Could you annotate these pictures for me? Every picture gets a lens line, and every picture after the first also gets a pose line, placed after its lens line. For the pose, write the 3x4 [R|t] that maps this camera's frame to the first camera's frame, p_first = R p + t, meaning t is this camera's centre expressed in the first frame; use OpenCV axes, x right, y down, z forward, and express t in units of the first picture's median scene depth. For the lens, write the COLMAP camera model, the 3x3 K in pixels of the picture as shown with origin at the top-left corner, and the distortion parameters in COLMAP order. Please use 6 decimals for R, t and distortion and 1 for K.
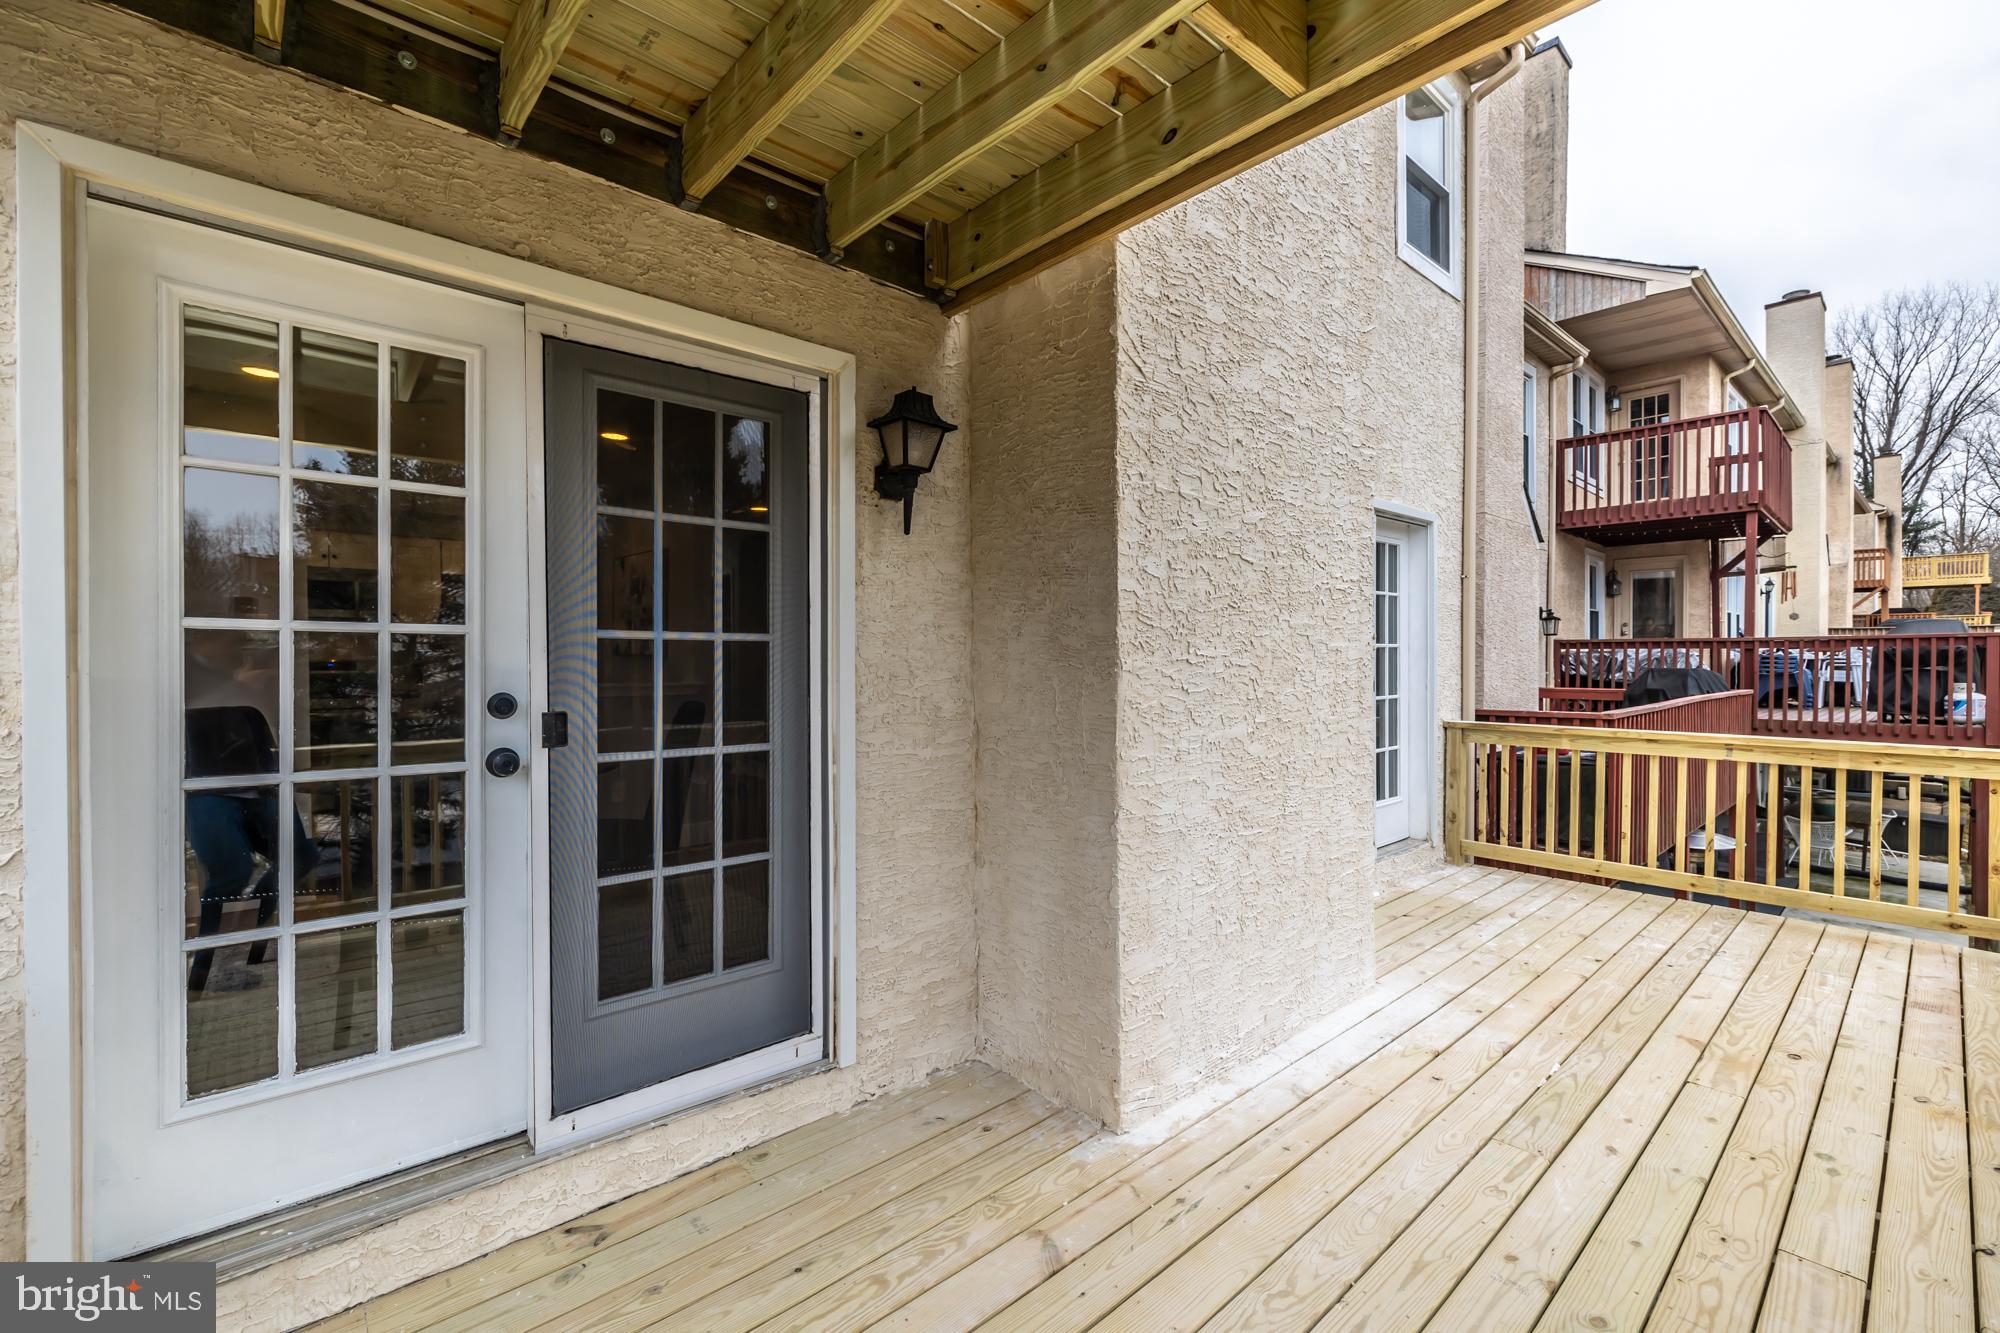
lens RADIAL K [[837.5, 0, 996.6], [0, 837.5, 653.2], [0, 0, 1]] dist [-0.001934, 0.000161]
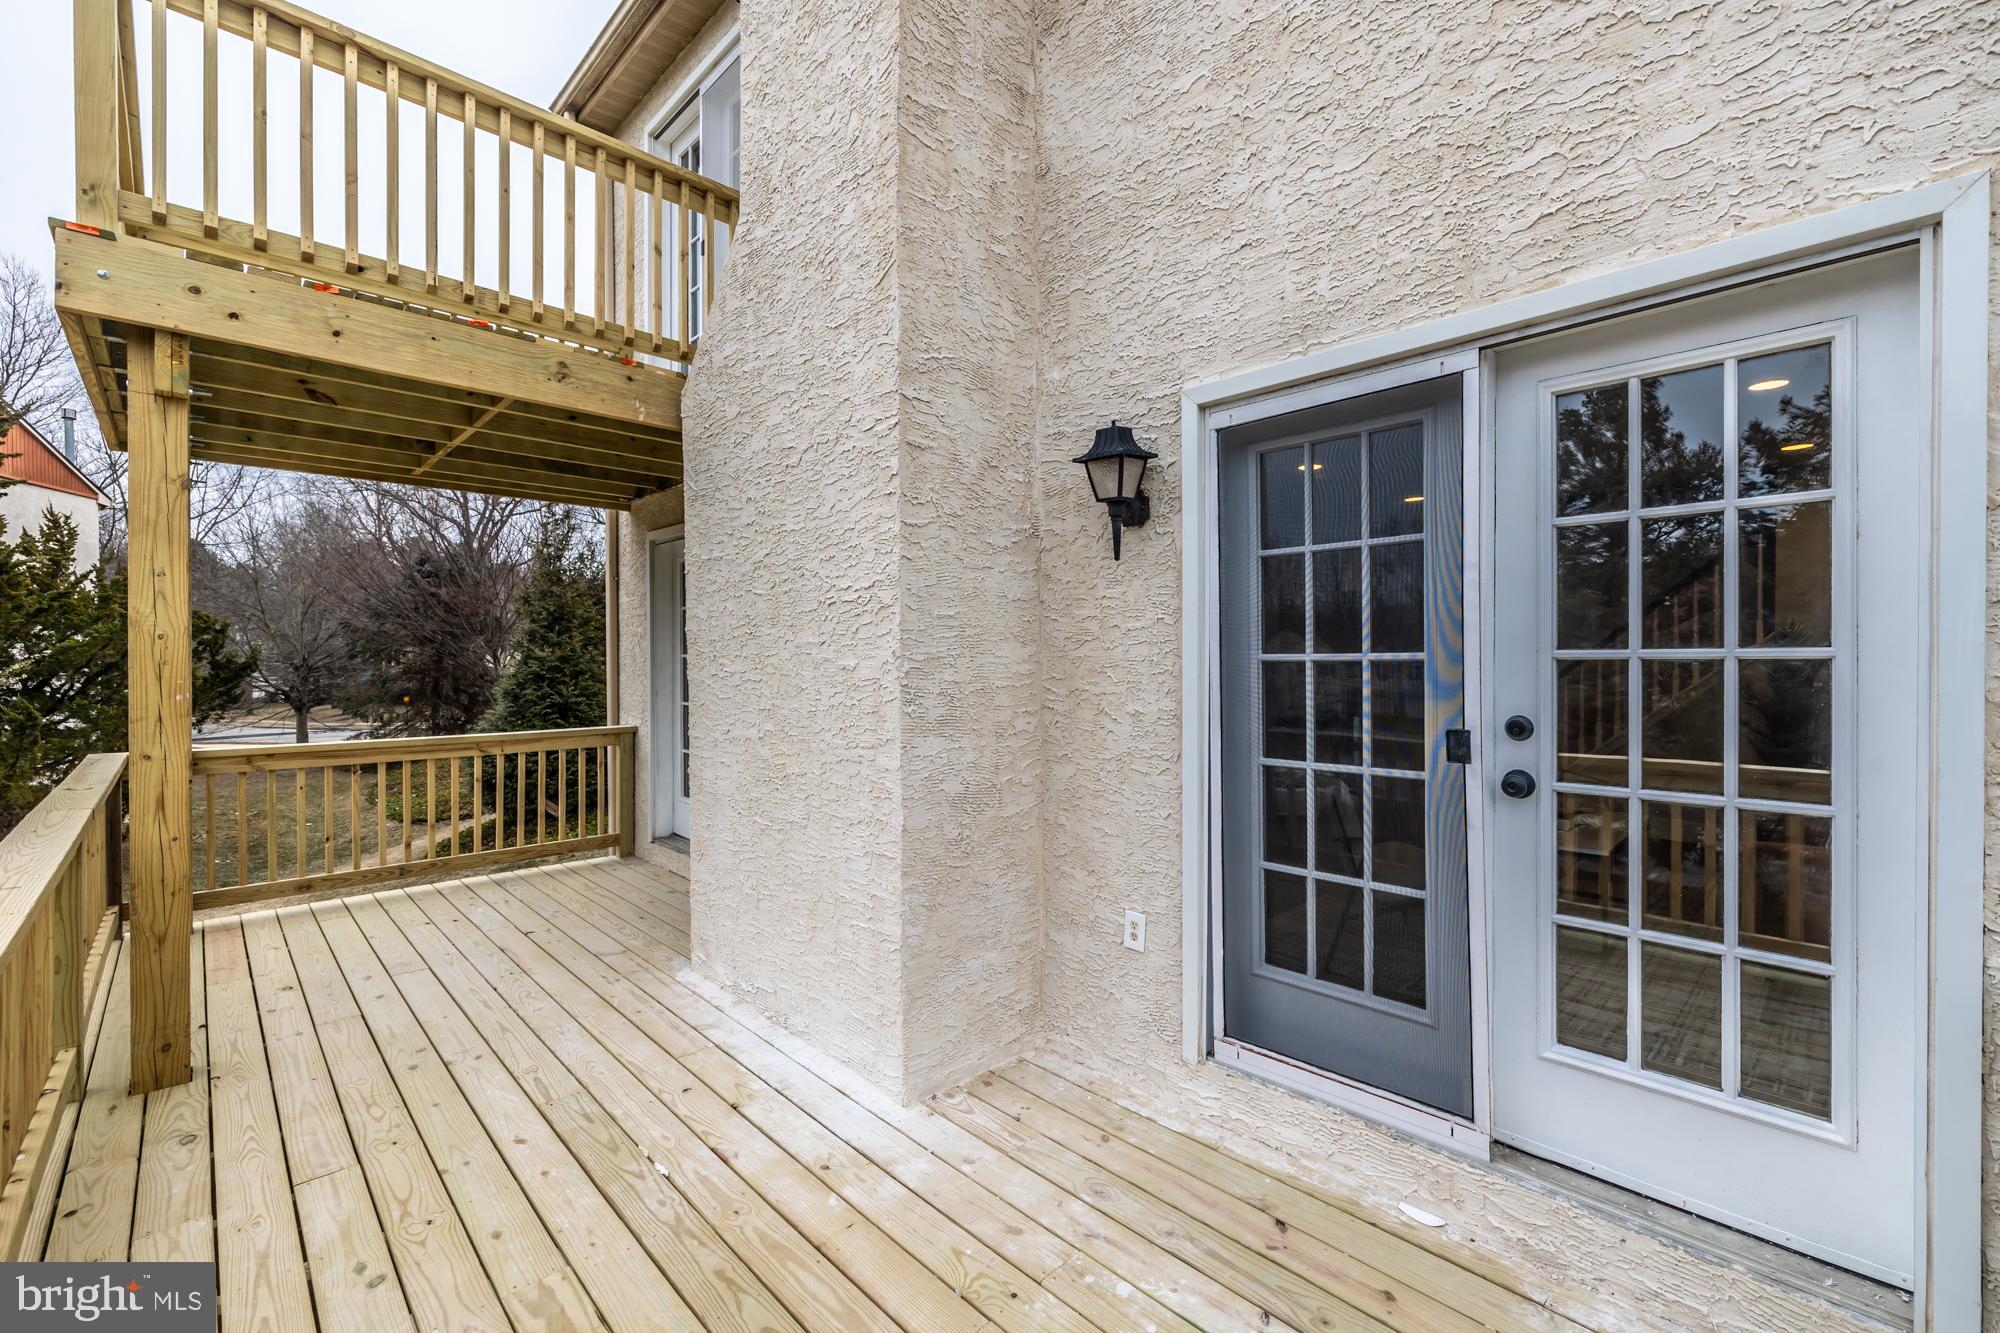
lens RADIAL K [[835.2, 0, 999.3], [0, 835.2, 655.9], [0, 0, 1]] dist [0.015325, -0.012566]
pose [[0.041247, -0.011998, -0.999077, 1.168878], [0.001799, 0.999927, -0.011934, -0.003784], [0.999147, -0.001305, 0.041265, 0.999461]]
